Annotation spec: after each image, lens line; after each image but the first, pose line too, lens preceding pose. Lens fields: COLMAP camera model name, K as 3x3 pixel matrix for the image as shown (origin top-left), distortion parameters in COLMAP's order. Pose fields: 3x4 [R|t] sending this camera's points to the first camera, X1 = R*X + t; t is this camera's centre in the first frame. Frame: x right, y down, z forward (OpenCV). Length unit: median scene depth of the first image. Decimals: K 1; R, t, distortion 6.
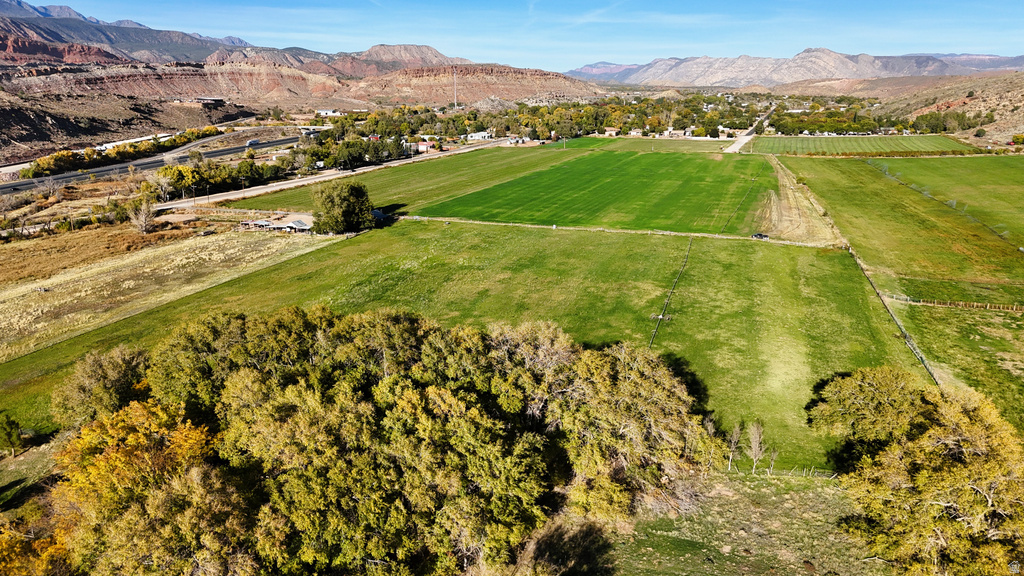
lens RADIAL K [[755.5, 0, 511.9], [0, 755.5, 281.8], [0, 0, 1]] dist [0.065557, -0.057019]
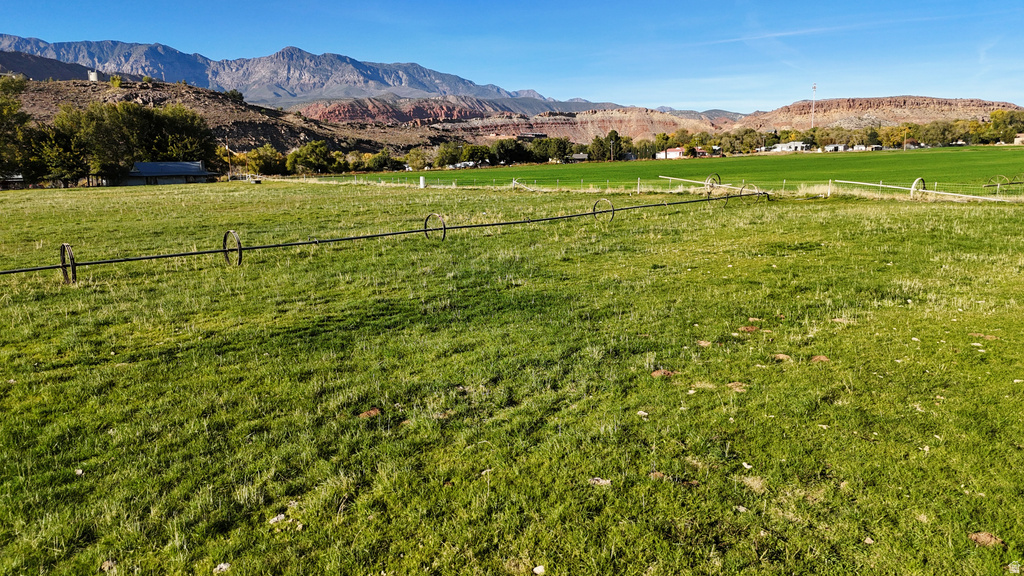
lens RADIAL K [[755.5, 0, 511.9], [0, 755.5, 281.8], [0, 0, 1]] dist [0.065557, -0.057019]
pose [[0.858561, 0.065134, -0.508558, 0.057966], [-0.106934, 0.992833, -0.053372, -0.003169], [0.501437, 0.100205, 0.859372, 0.158509]]
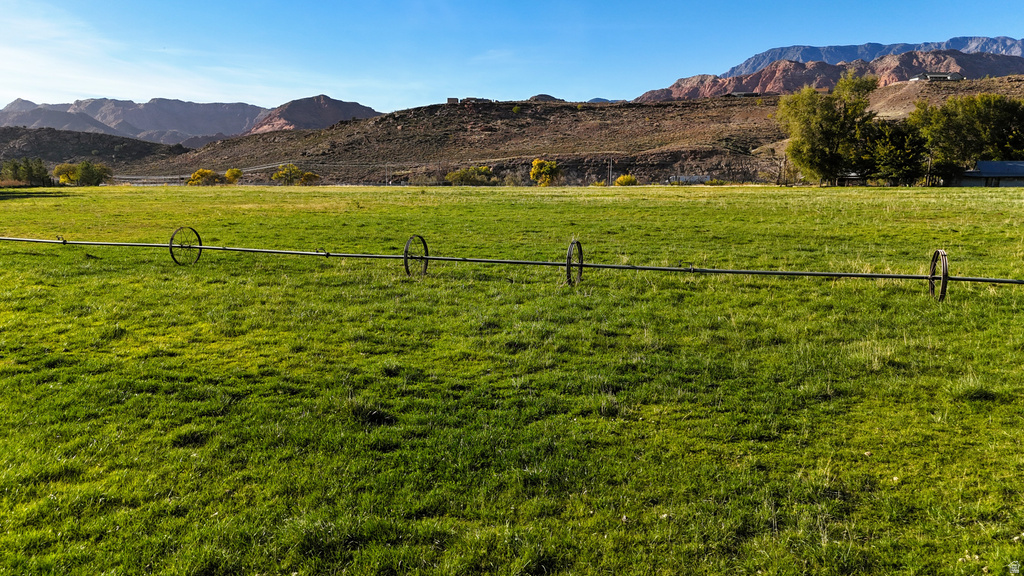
lens RADIAL K [[755.5, 0, 511.9], [0, 755.5, 281.8], [0, 0, 1]] dist [0.065557, -0.057019]
pose [[-0.056481, 0.149667, -0.987122, 0.056720], [-0.247971, 0.955617, 0.159079, -0.006629], [0.967119, 0.253763, -0.016861, 0.173061]]
